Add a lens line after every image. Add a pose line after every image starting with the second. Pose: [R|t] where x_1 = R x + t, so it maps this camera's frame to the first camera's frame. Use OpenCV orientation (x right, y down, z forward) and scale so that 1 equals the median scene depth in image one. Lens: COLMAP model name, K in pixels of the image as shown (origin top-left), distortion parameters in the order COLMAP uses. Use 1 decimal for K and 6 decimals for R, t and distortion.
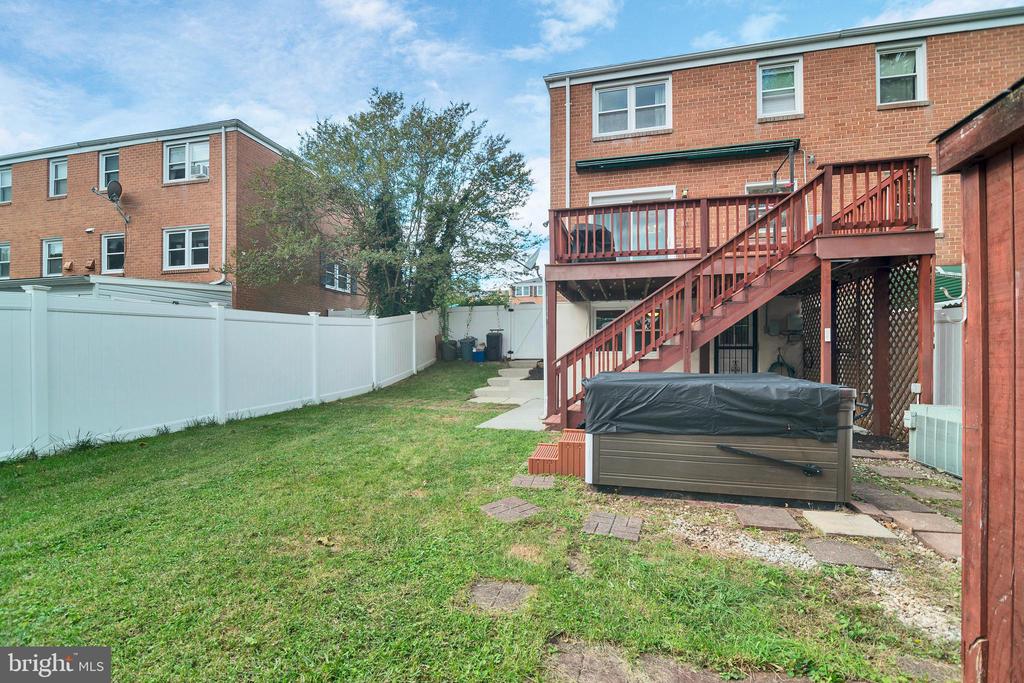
lens RADIAL K [[472.6, 0, 507.6], [0, 472.6, 355.4], [0, 0, 1]] dist [-0.021648, -0.000284]
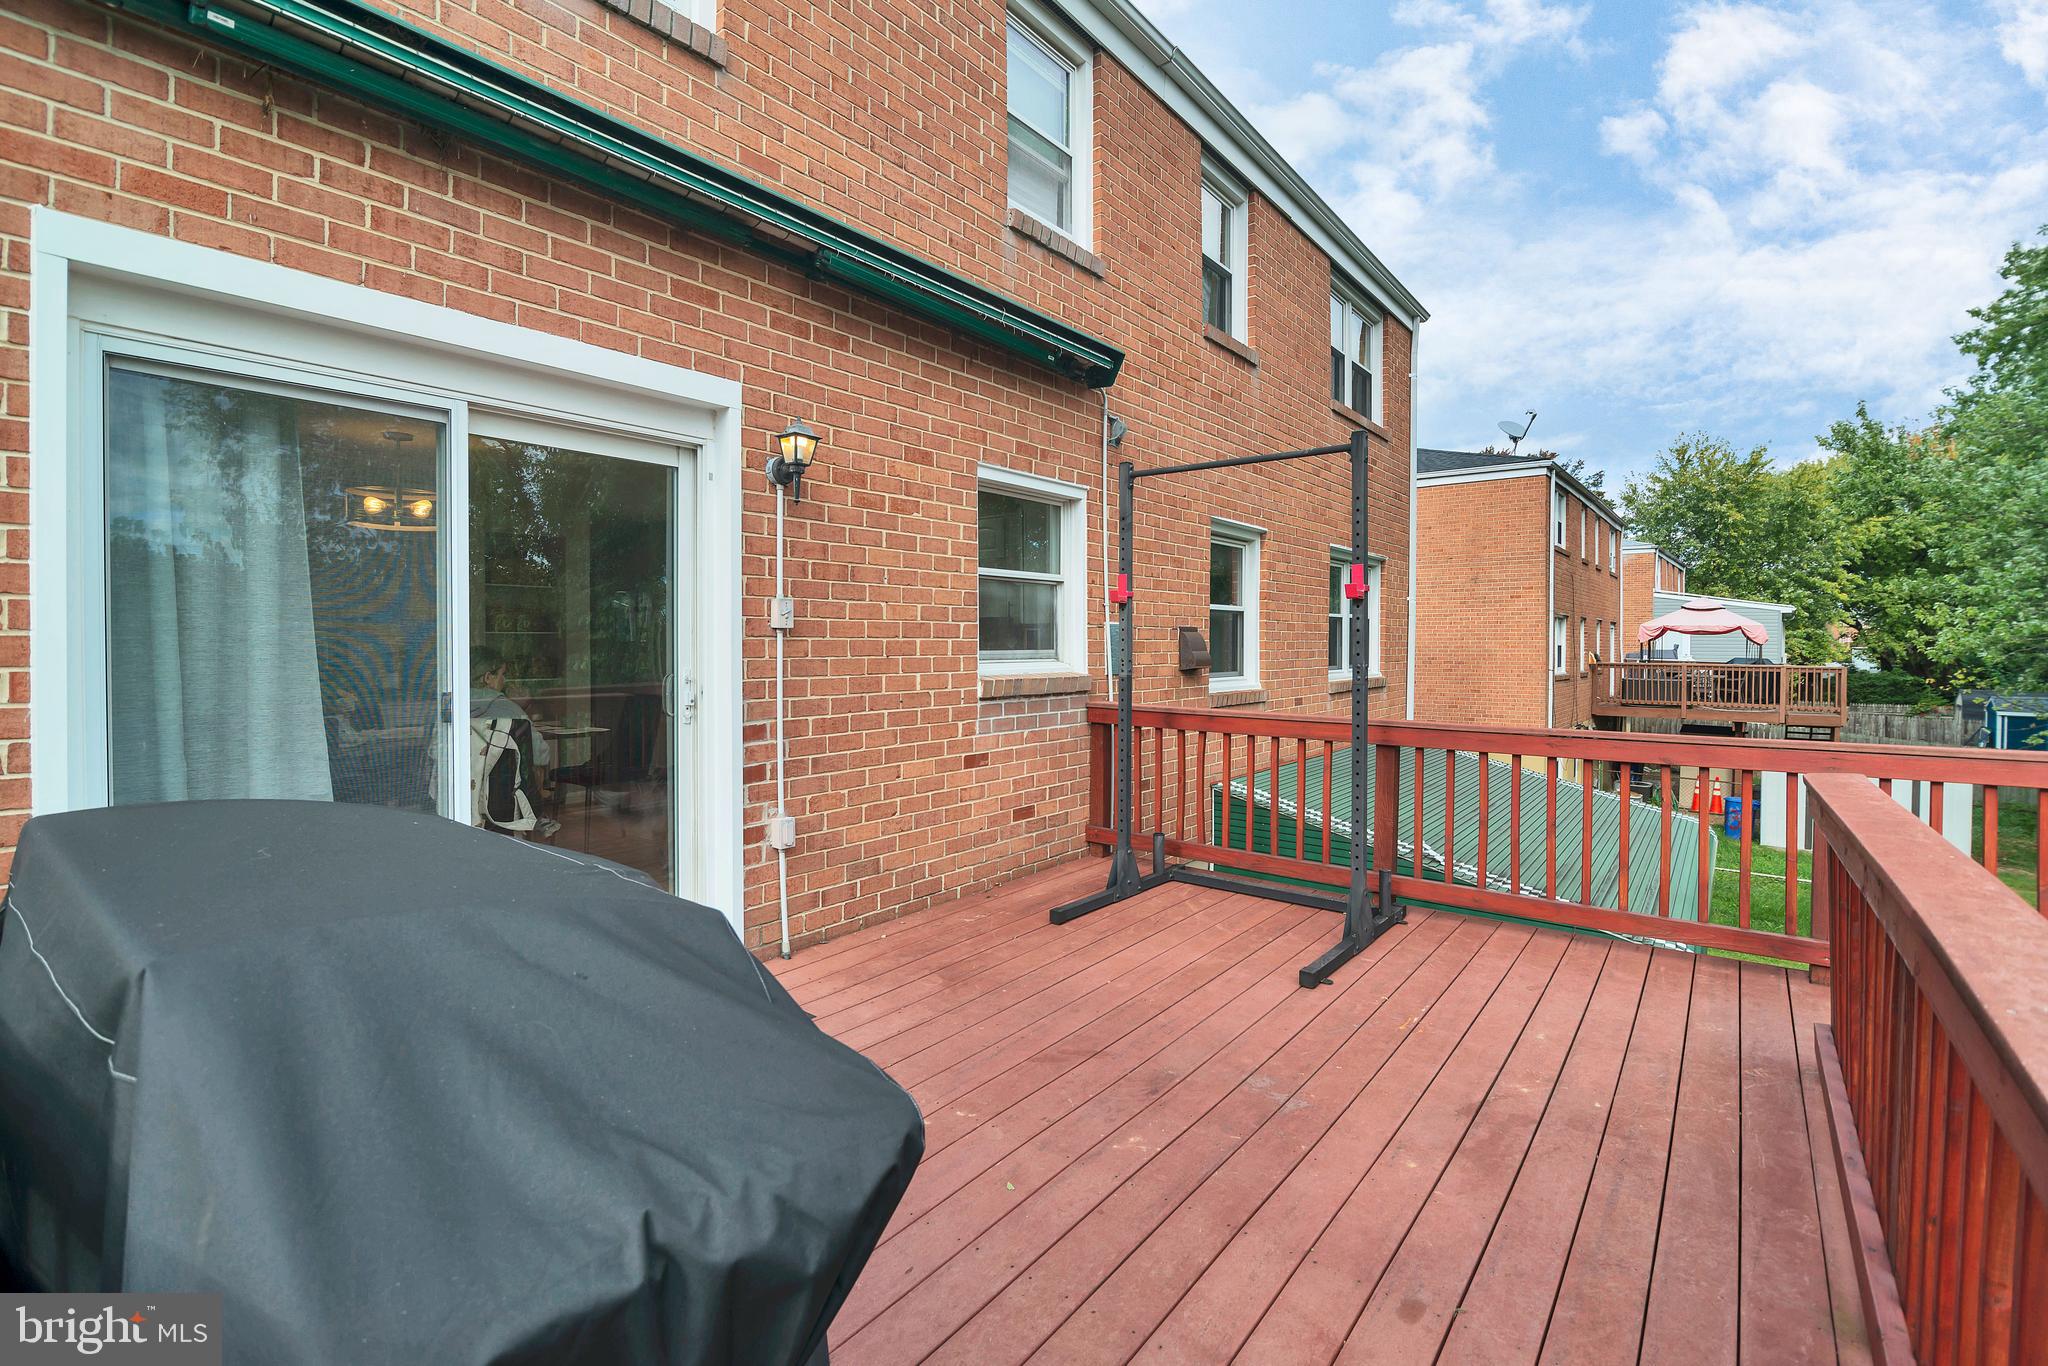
lens RADIAL K [[917.6, 0, 989.7], [0, 917.6, 652.9], [0, 0, 1]] dist [-0.017669, -0.000313]
pose [[0.413857, -0.008099, 0.910306, 0.088986], [-0.001895, 0.999951, 0.009758, -0.266643], [-0.910340, -0.005764, 0.413821, 0.775519]]
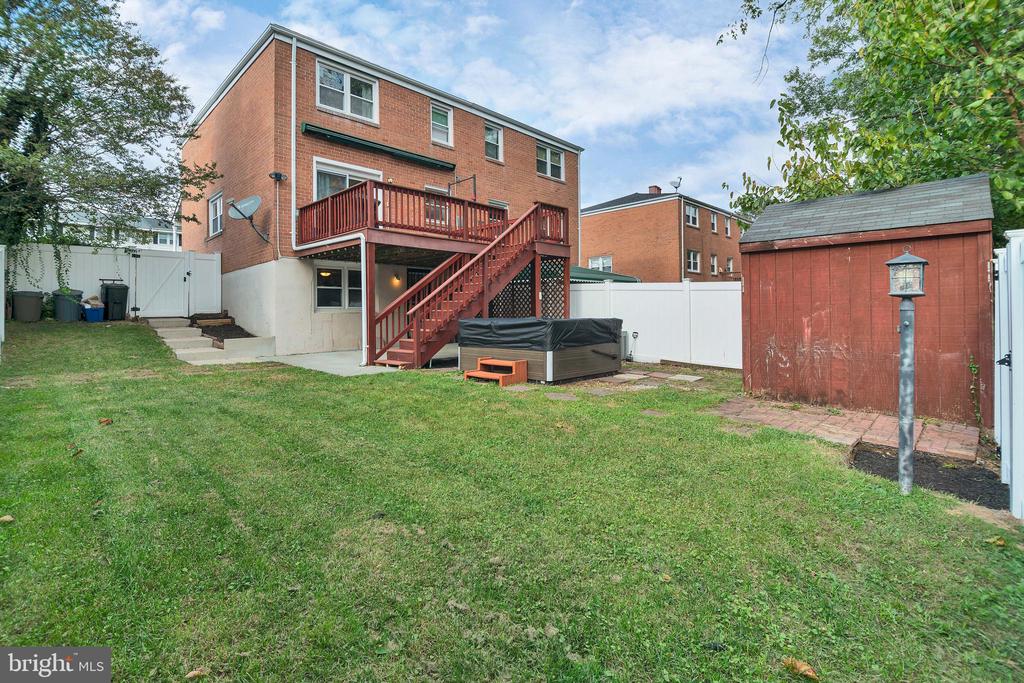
lens RADIAL K [[459.1, 0, 507.0], [0, 459.1, 307.7], [0, 0, 1]] dist [-0.032865, -0.000044]
pose [[0.485214, -0.001024, 0.874395, -0.530791], [0.014125, 0.999878, -0.006667, 0.007401], [-0.874282, 0.015586, 0.485169, 0.138279]]
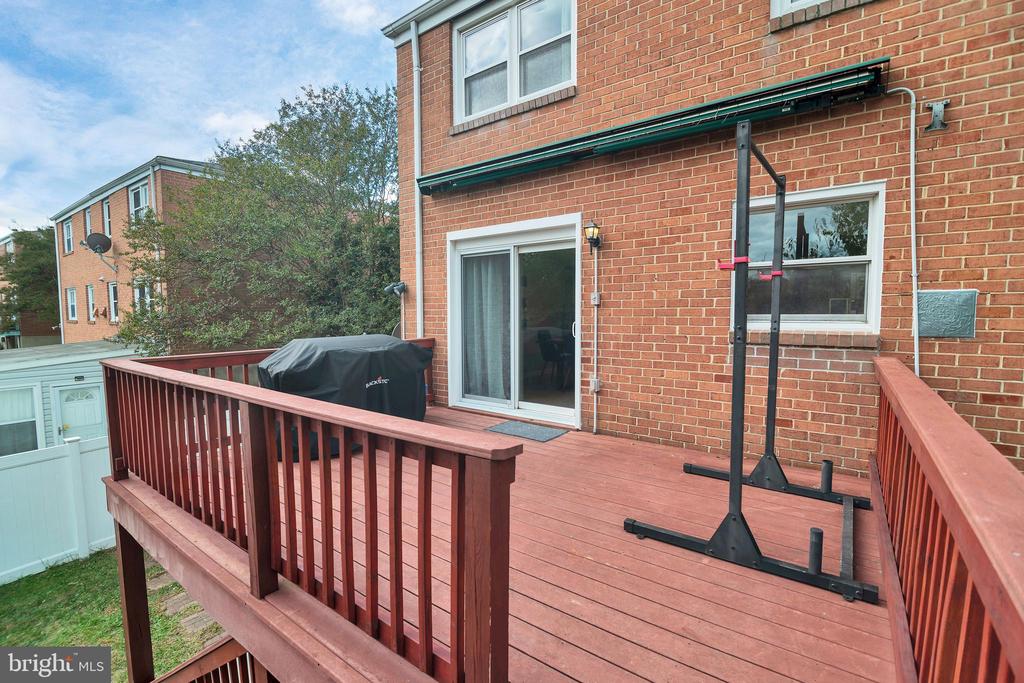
lens RADIAL K [[456.0, 0, 512.0], [0, 456.0, 341.5], [0, 0, 1]] dist [-0.021003, -0.000451]
pose [[0.928506, 0.020793, -0.370735, 0.461282], [0.004513, 0.997725, 0.067259, -0.266829], [0.371290, -0.064124, 0.926300, 0.555938]]
